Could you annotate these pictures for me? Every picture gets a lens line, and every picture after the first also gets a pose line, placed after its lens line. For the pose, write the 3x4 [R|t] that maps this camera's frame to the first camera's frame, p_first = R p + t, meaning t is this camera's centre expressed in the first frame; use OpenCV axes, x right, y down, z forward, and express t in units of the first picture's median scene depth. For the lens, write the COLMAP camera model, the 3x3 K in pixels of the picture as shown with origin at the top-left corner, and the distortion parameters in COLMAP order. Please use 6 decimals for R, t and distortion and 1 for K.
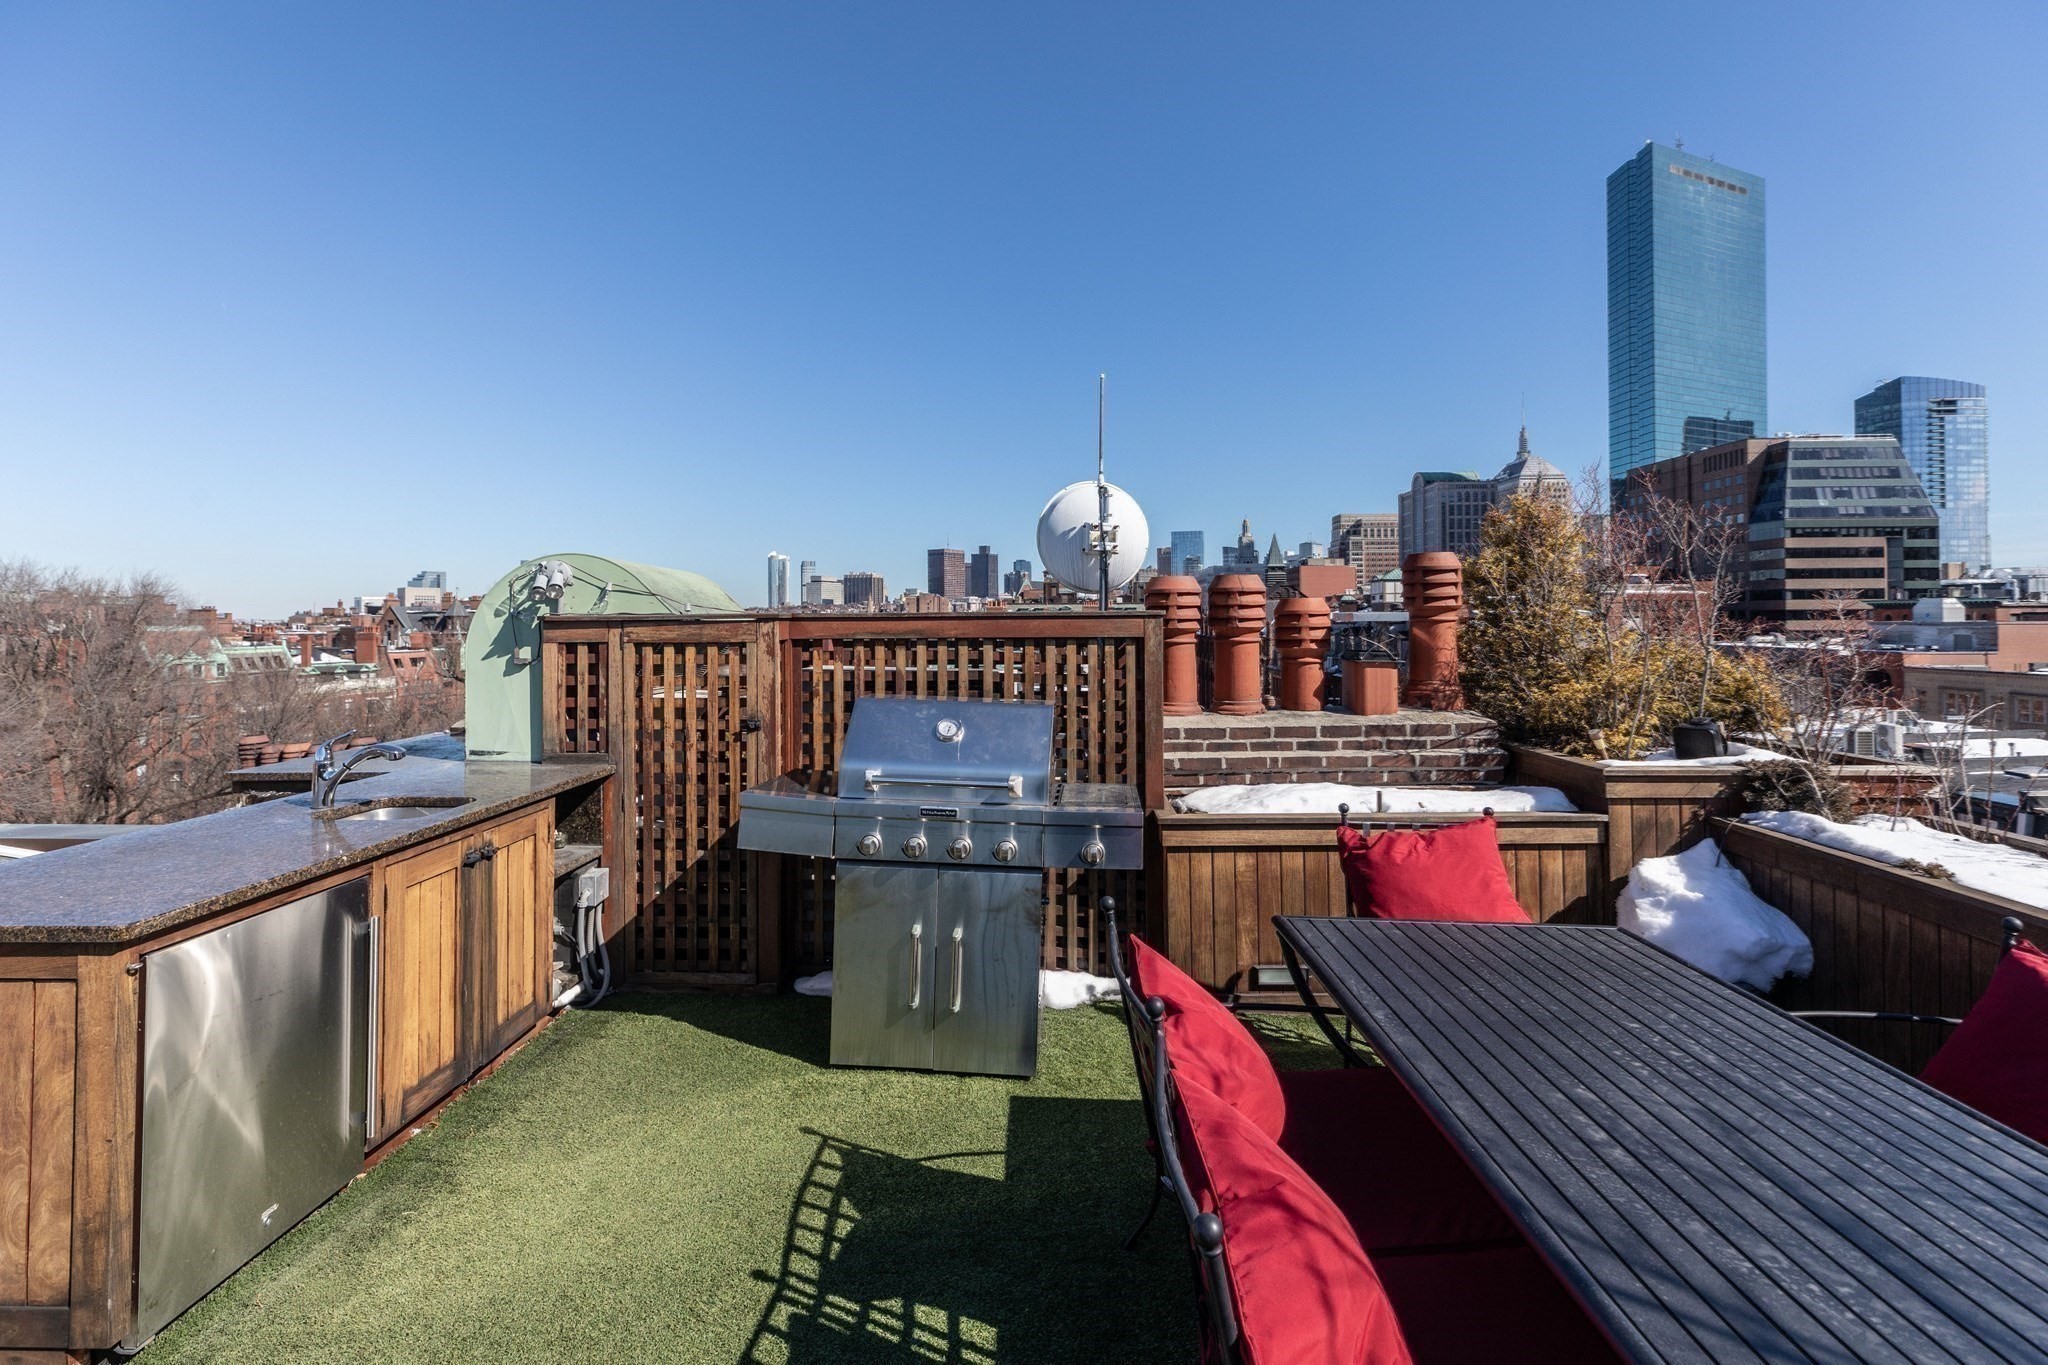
lens RADIAL K [[918.8, 0, 1023.0], [0, 918.8, 607.4], [0, 0, 1]] dist [0.000965, 0.000189]
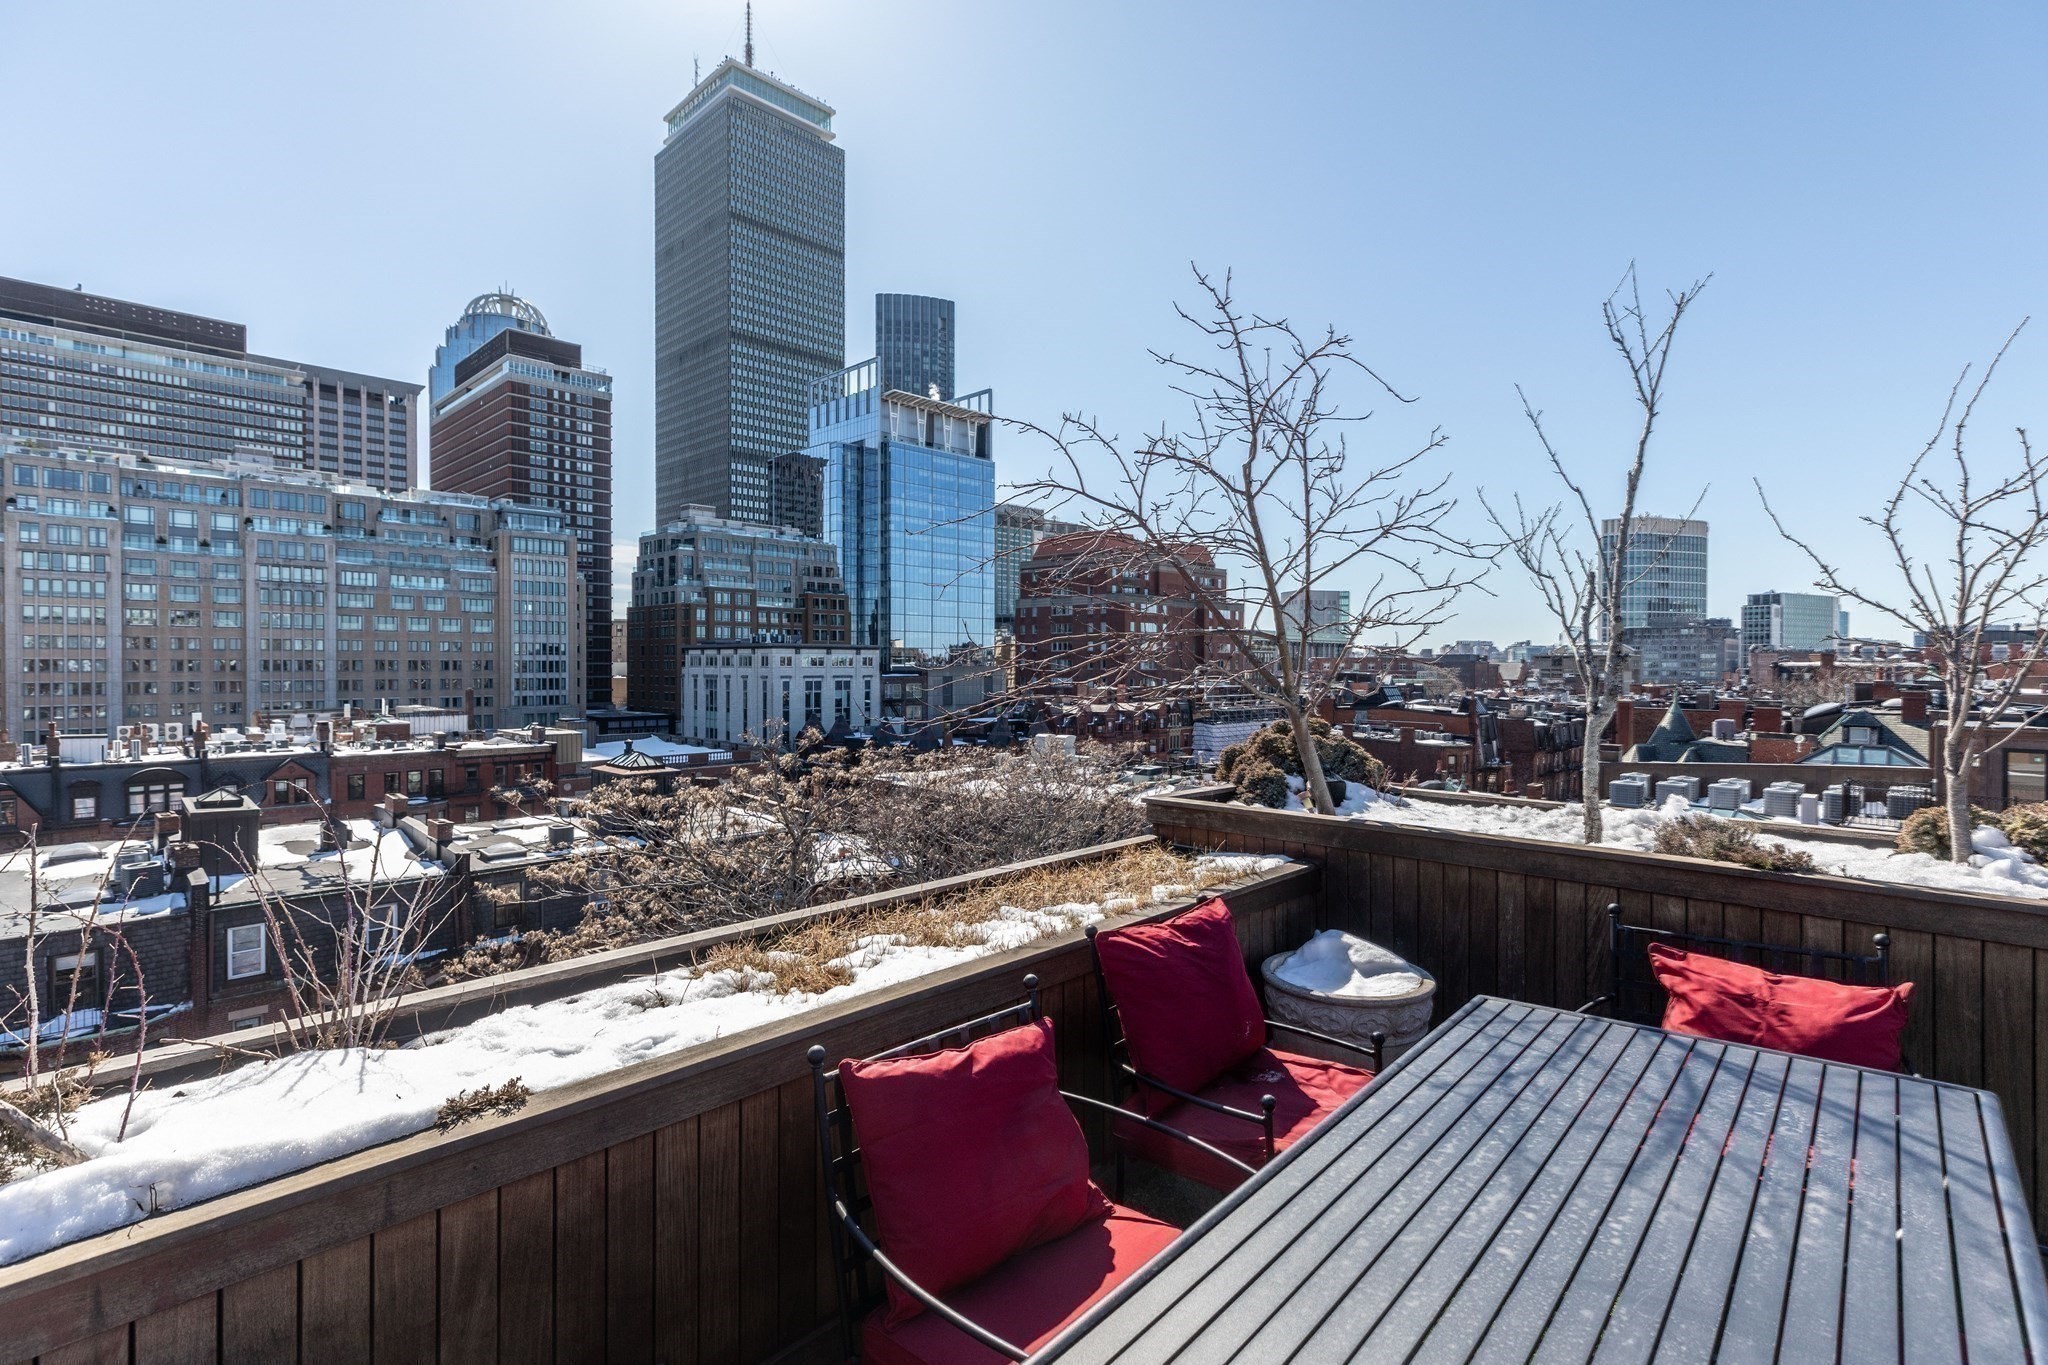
lens RADIAL K [[933.4, 0, 1024.0], [0, 933.4, 682.5], [0, 0, 1]] dist [0.000914, -0.000013]
pose [[-0.744043, 0.001569, 0.668130, 0.570733], [-0.006112, 0.999939, -0.009154, 0.030126], [-0.668104, -0.010894, -0.743989, 2.228550]]
